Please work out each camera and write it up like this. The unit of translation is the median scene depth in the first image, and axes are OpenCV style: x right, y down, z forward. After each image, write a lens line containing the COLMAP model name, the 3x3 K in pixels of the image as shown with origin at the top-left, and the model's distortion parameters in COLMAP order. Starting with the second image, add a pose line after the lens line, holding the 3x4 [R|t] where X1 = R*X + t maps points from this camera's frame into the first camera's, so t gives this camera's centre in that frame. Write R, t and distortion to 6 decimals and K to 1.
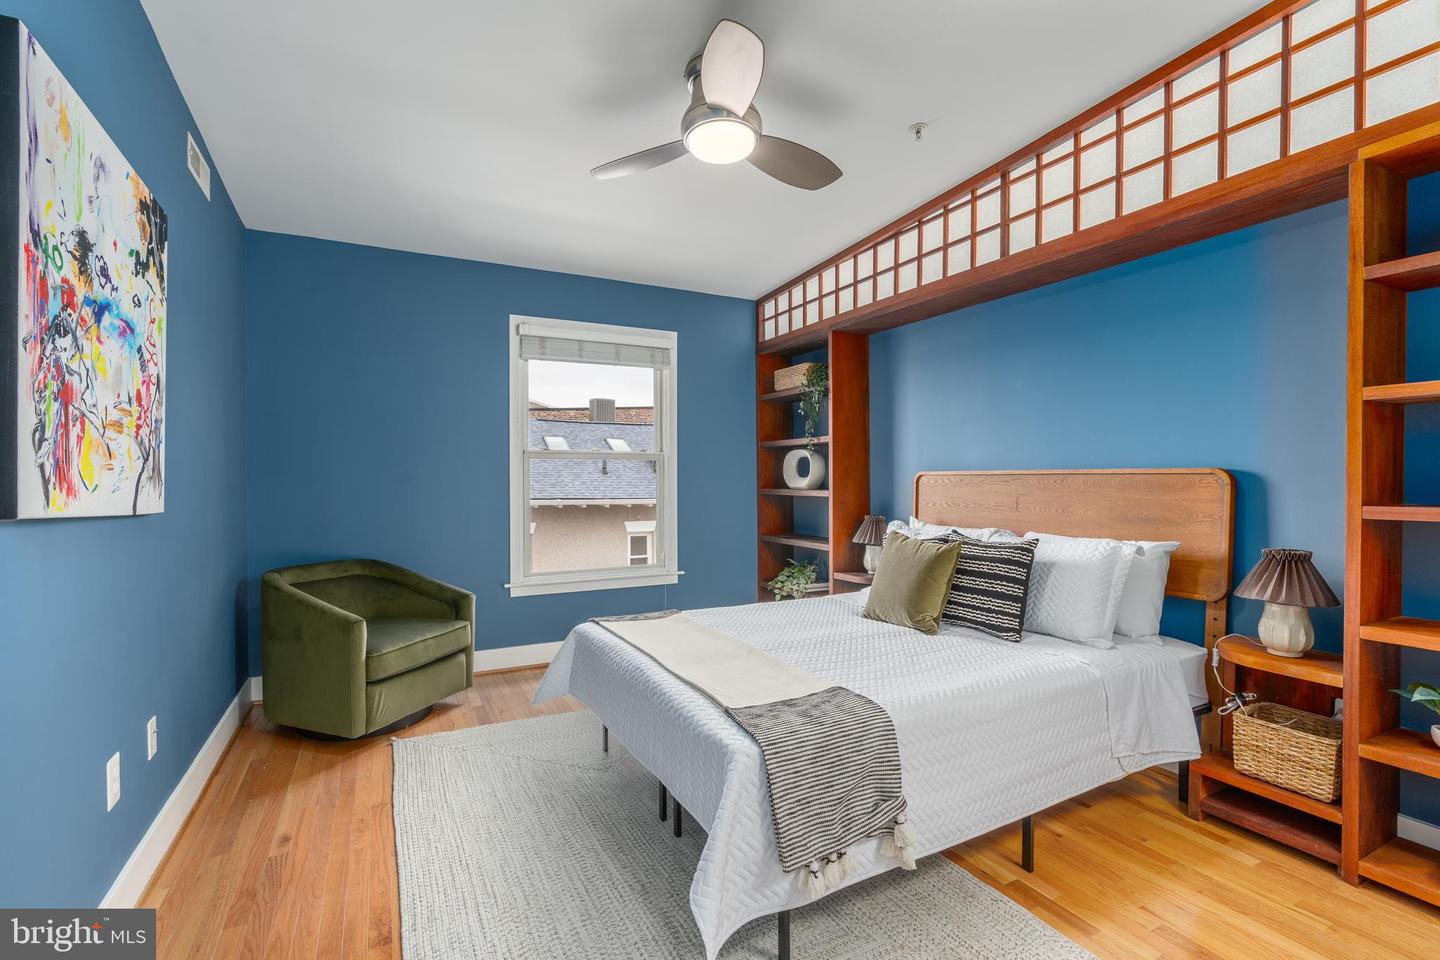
lens RADIAL K [[646.4, 0, 715.6], [0, 646.4, 486.1], [0, 0, 1]] dist [-0.008358, 0.001984]
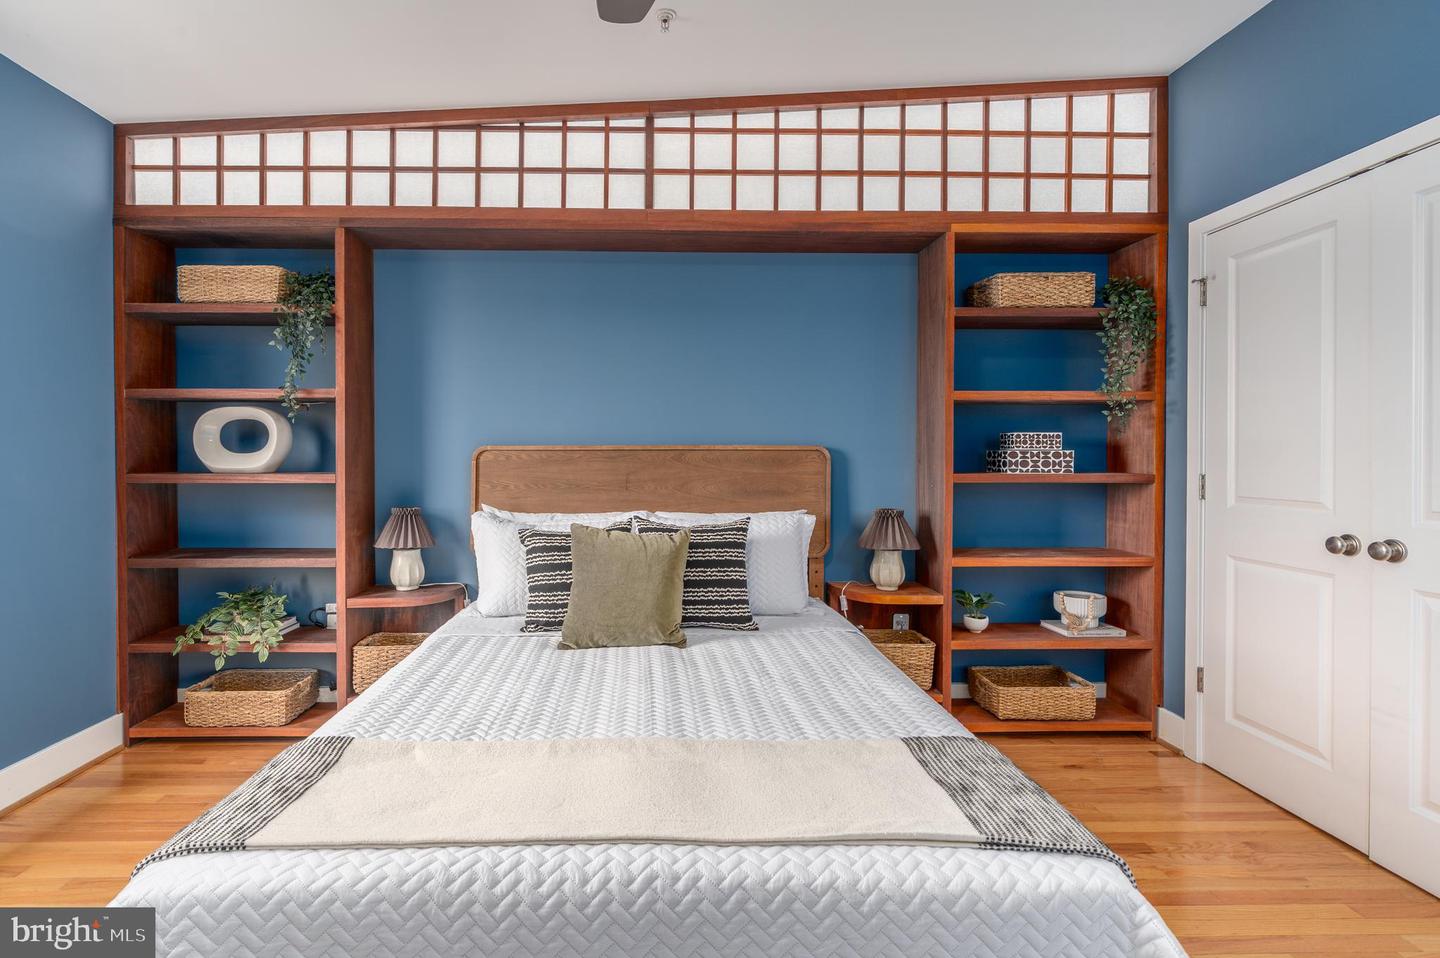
lens RADIAL K [[646.4, 0, 718.0], [0, 646.4, 464.9], [0, 0, 1]] dist [-0.008358, 0.001984]
pose [[0.445801, 0.000892, 0.895132, -0.262701], [0.011708, 0.999908, -0.006827, 0.008826], [-0.895056, 0.013523, 0.445750, 0.426602]]
